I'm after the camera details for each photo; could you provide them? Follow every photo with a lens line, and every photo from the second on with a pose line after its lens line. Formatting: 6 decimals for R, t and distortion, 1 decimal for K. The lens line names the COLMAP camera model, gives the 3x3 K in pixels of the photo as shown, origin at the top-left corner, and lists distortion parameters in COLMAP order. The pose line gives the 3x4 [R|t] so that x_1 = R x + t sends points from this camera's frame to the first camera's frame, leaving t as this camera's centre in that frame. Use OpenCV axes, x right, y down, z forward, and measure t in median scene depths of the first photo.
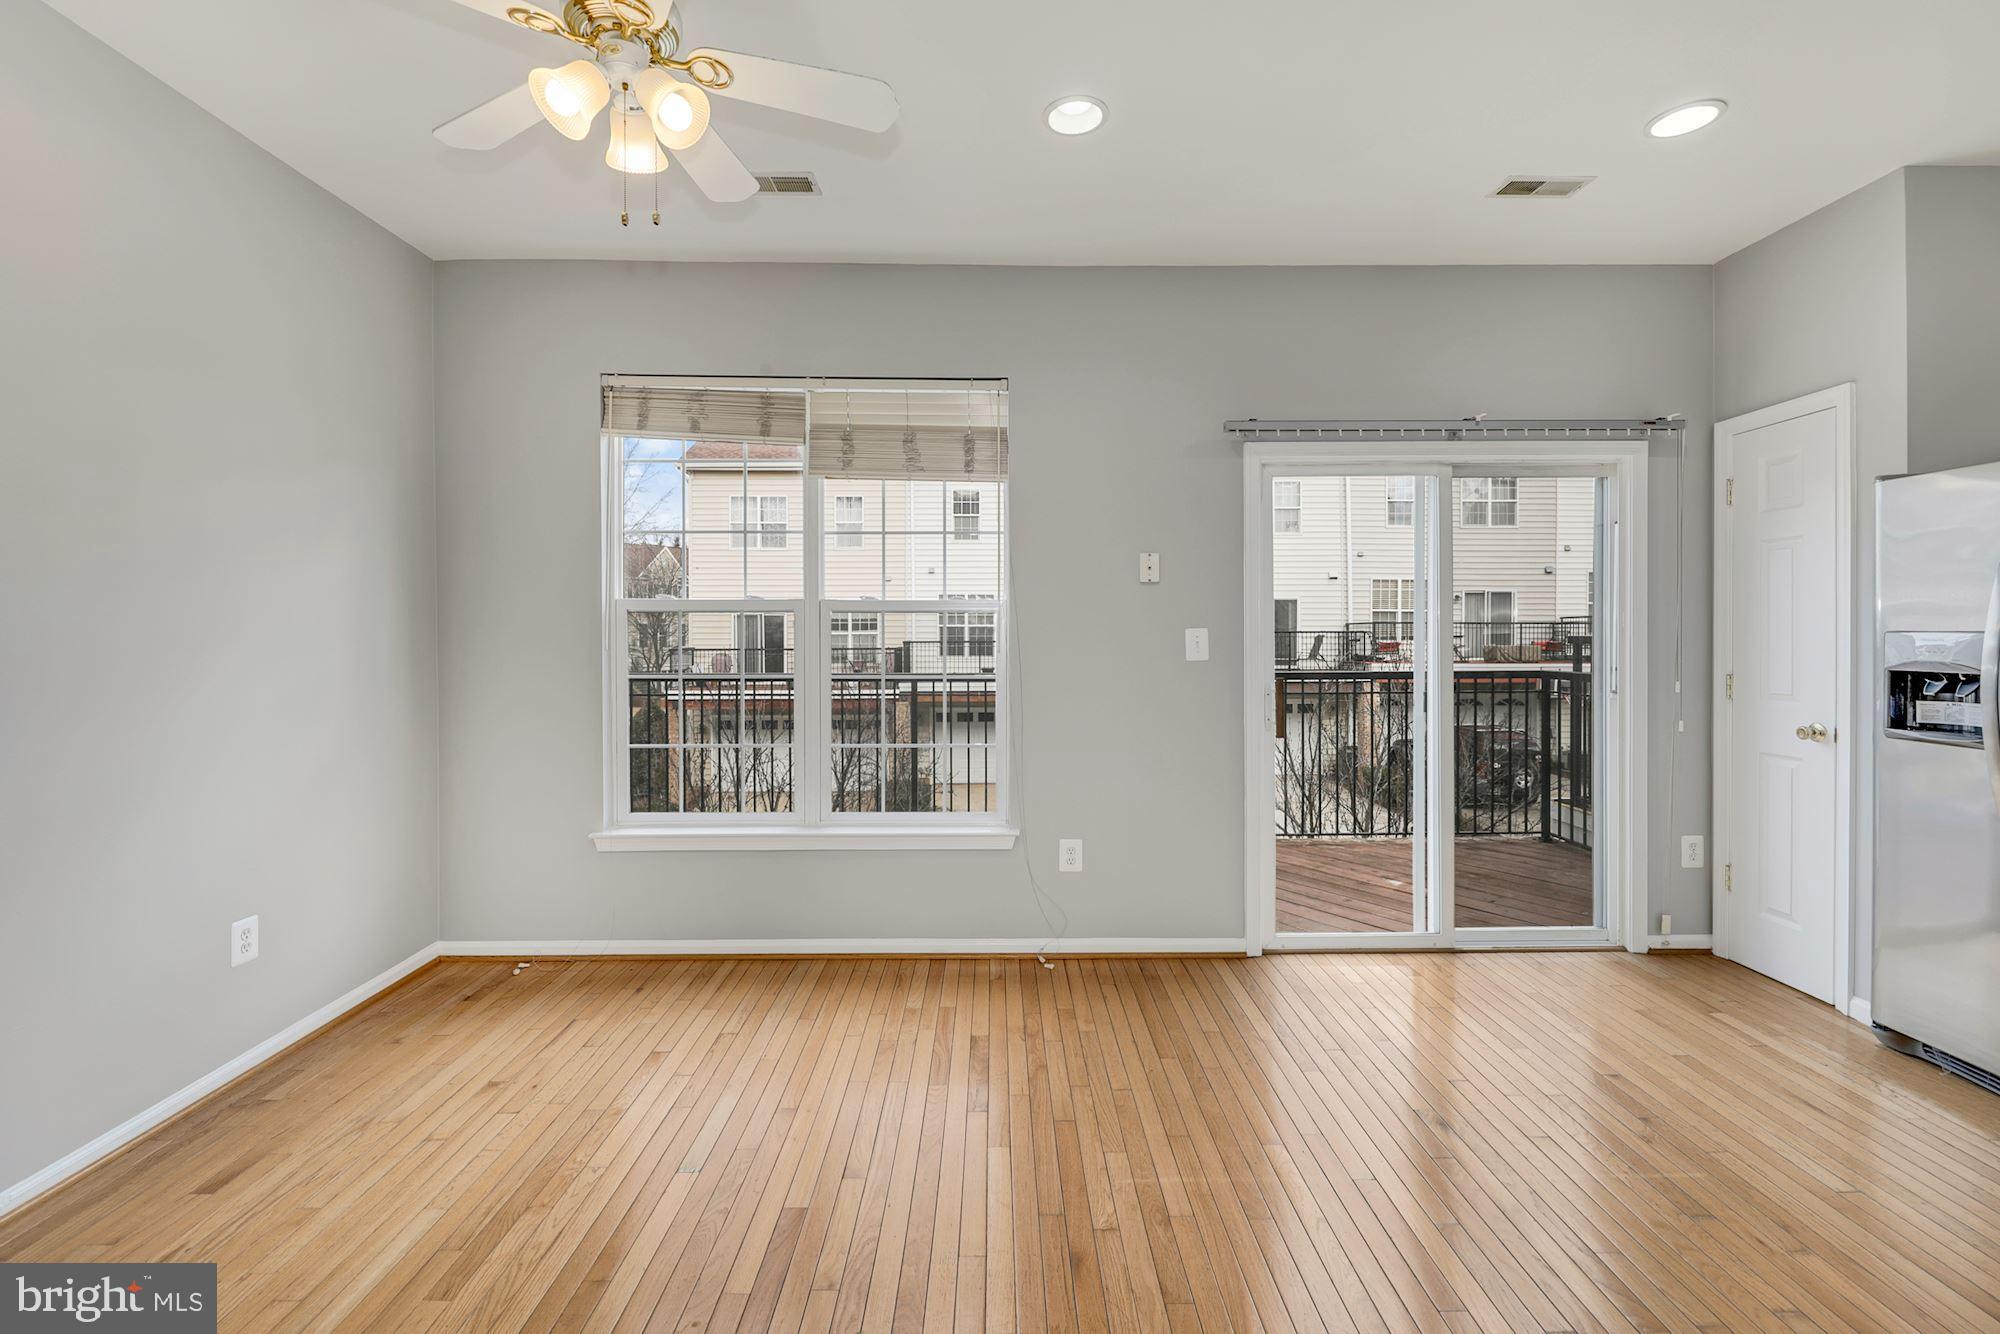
lens RADIAL K [[824.5, 0, 1000.3], [0, 824.5, 638.9], [0, 0, 1]] dist [0.006129, -0.005198]
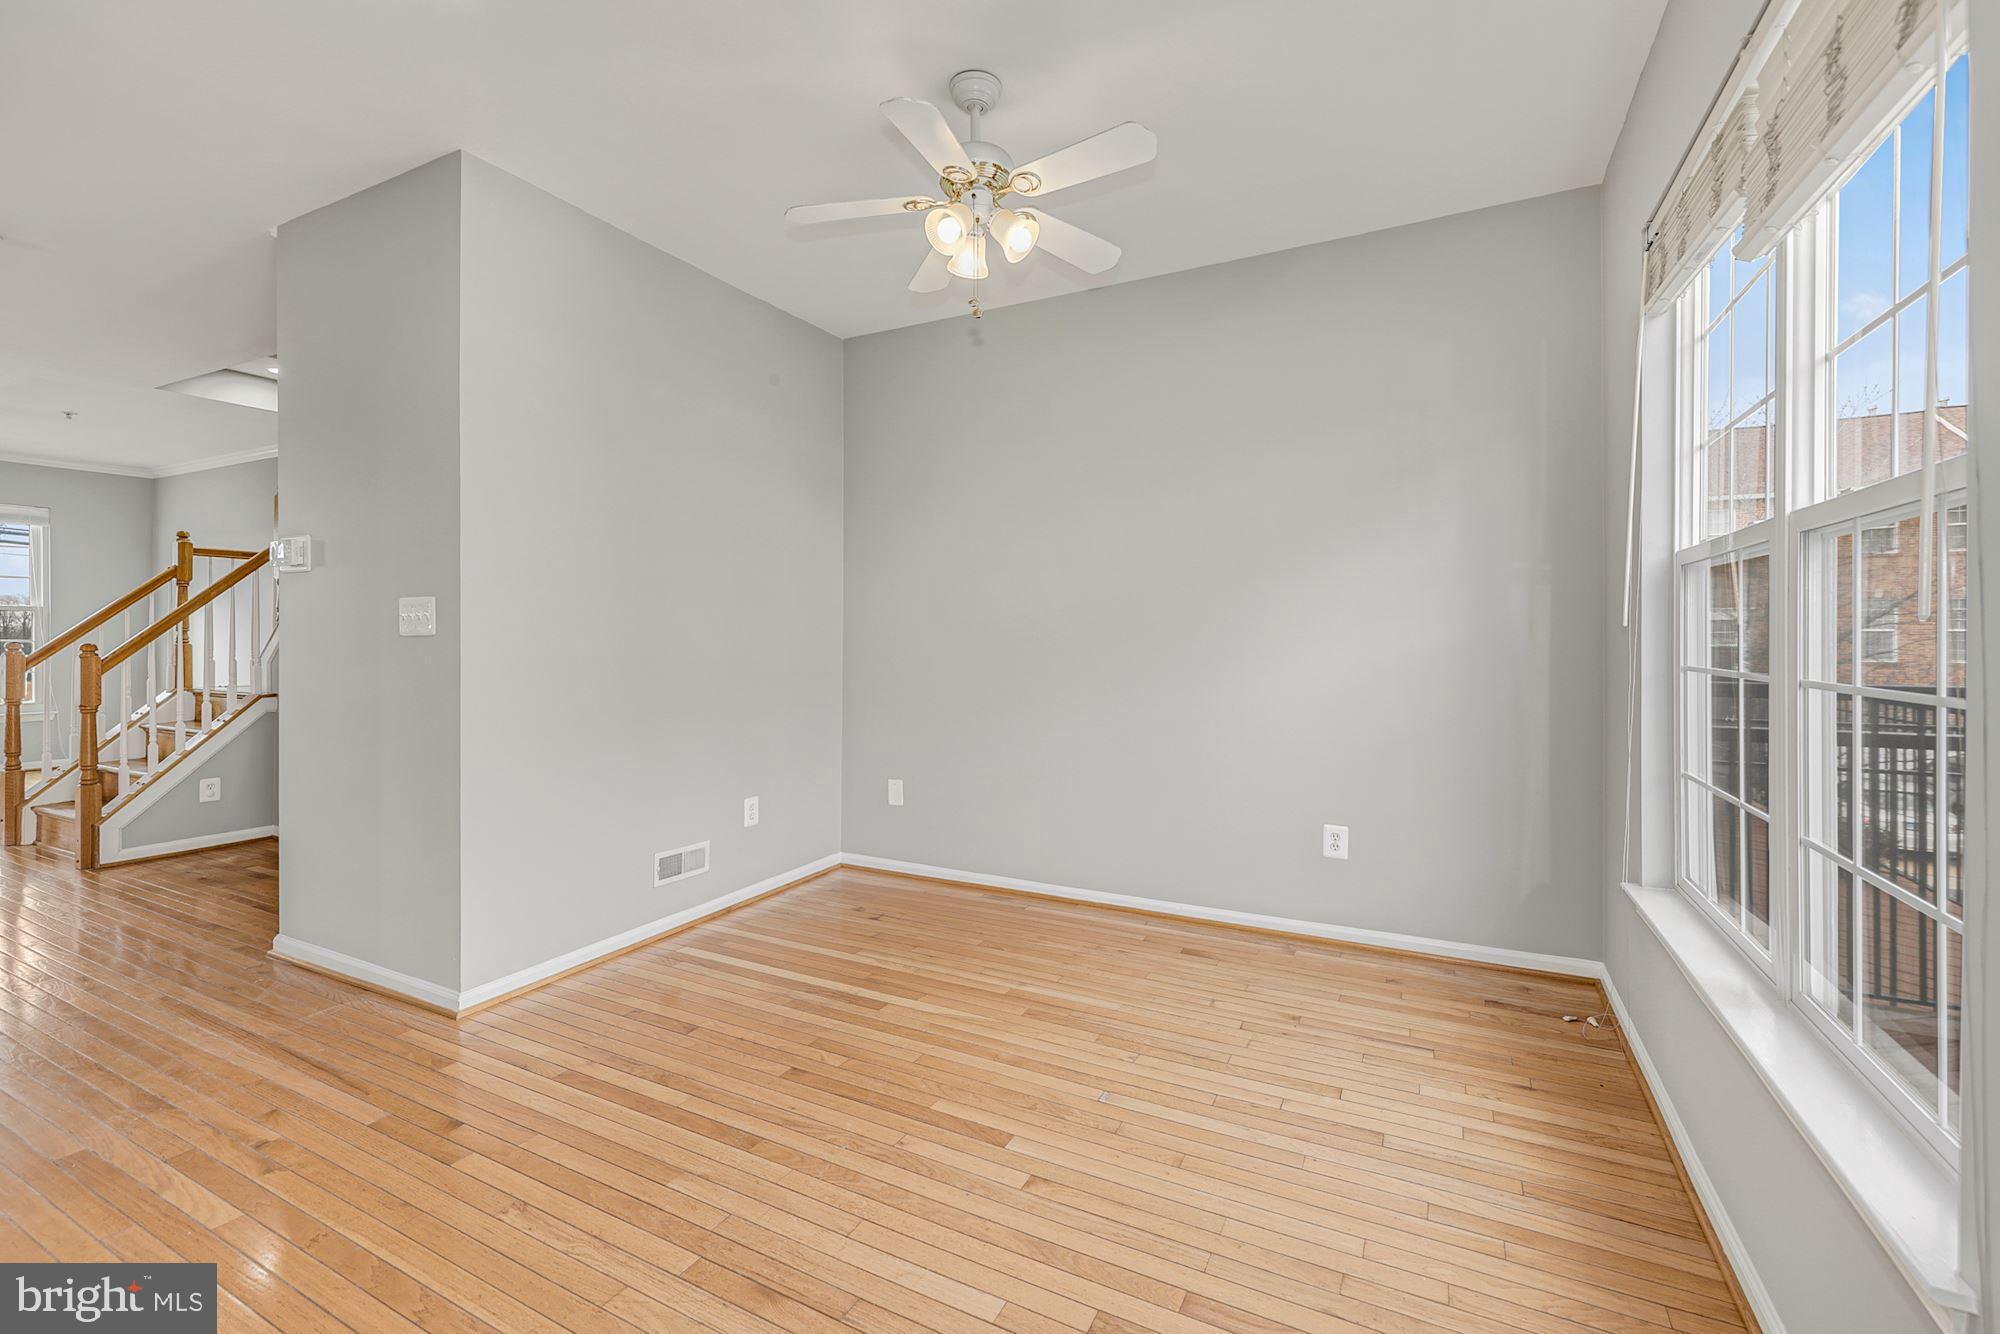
lens RADIAL K [[854.9, 0, 1006.2], [0, 854.9, 632.8], [0, 0, 1]] dist [0.000225, -0.000298]
pose [[-0.469303, -0.001801, -0.883035, 0.547268], [-0.007885, 0.999967, 0.002151, 0.027869], [0.883002, 0.007973, -0.469302, 1.147133]]
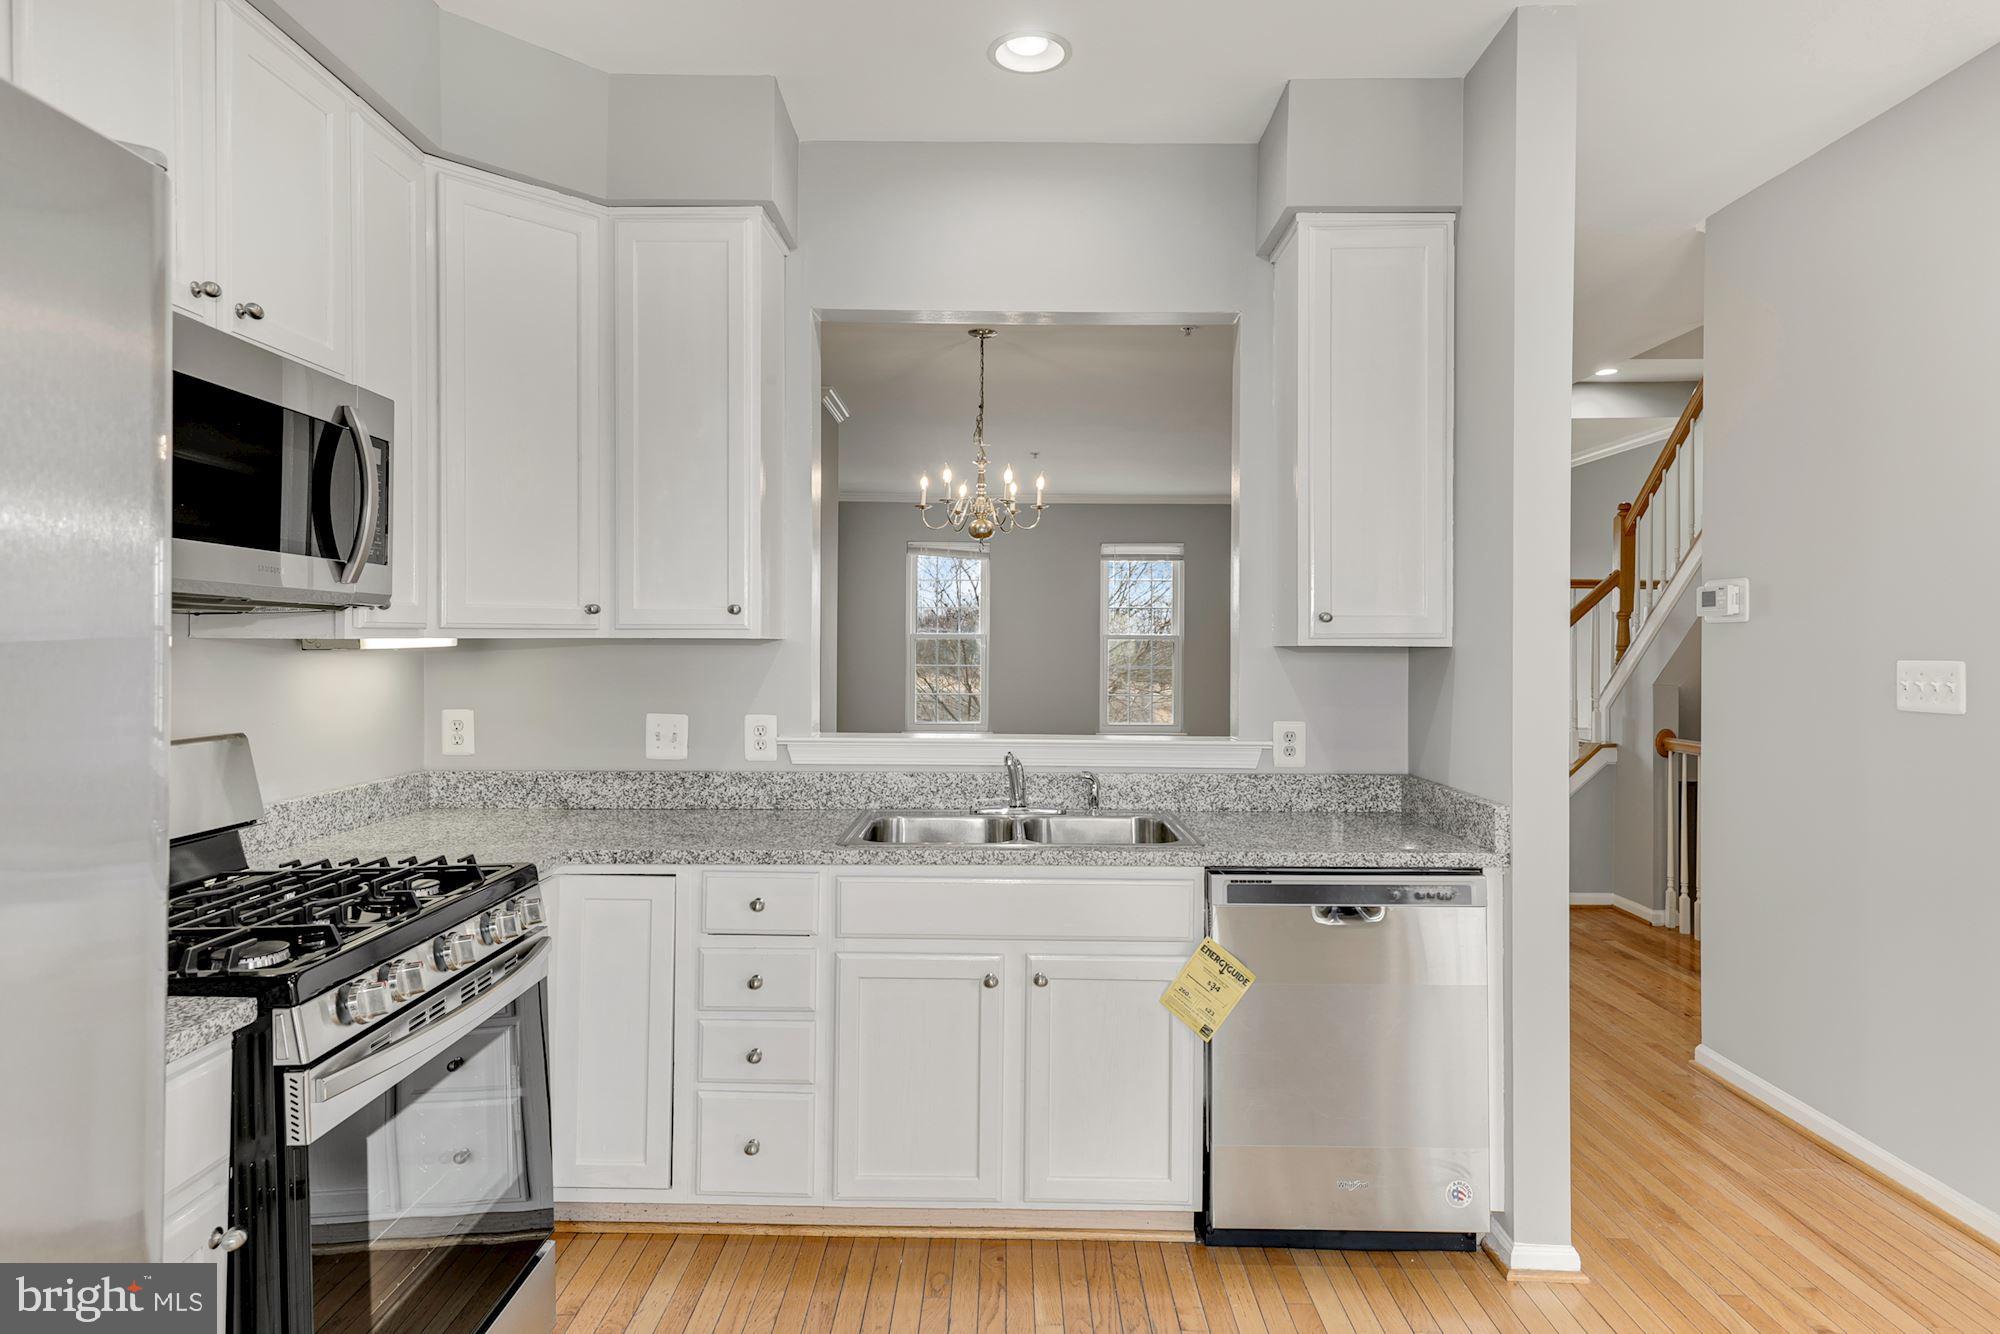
lens RADIAL K [[1134.2, 0, 1000.1], [0, 1134.2, 652.9], [0, 0, 1]] dist [0.014598, -0.000572]
pose [[-0.999731, -0.004865, 0.022664, 0.805990], [-0.004507, 0.999865, 0.015800, -0.033361], [-0.022738, 0.015694, -0.999618, 1.068515]]
